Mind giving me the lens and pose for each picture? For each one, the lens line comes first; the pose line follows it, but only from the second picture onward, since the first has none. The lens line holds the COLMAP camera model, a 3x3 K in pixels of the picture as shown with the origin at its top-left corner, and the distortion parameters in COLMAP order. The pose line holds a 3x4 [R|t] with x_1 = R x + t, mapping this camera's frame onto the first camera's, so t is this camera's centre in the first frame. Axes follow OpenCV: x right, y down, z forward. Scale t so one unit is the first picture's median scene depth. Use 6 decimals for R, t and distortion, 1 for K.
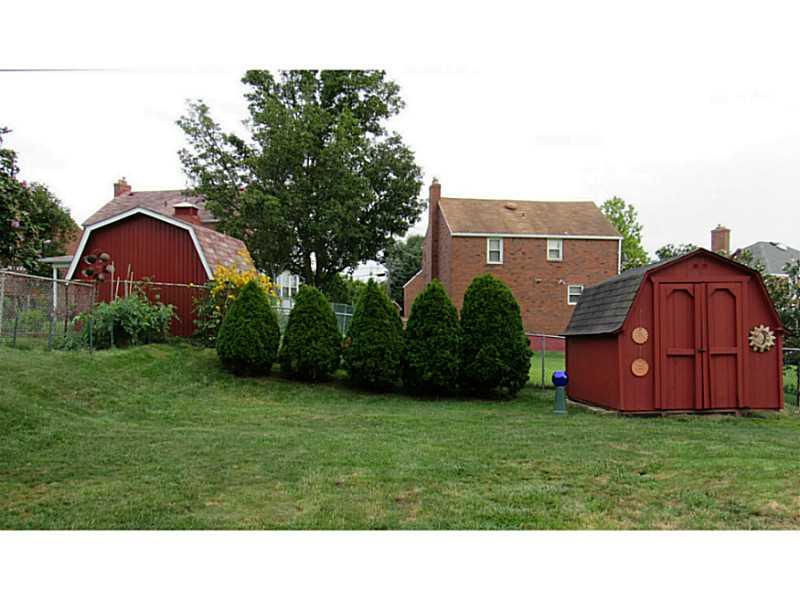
lens RADIAL K [[739.0, 0, 400.1], [0, 739.0, 330.5], [0, 0, 1]] dist [-0.011364, -0.001842]
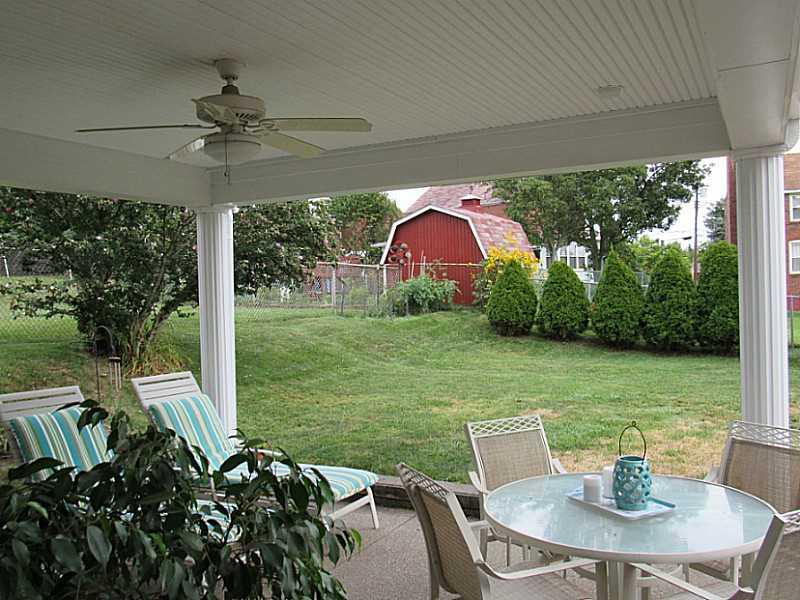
lens RADIAL K [[739.0, 0, 400.1], [0, 739.0, 330.5], [0, 0, 1]] dist [-0.011364, -0.001842]
pose [[0.905426, -0.009403, -0.424399, 0.152417], [0.028022, 0.998898, 0.037652, 0.000408], [0.423577, -0.045984, 0.904692, -0.203927]]
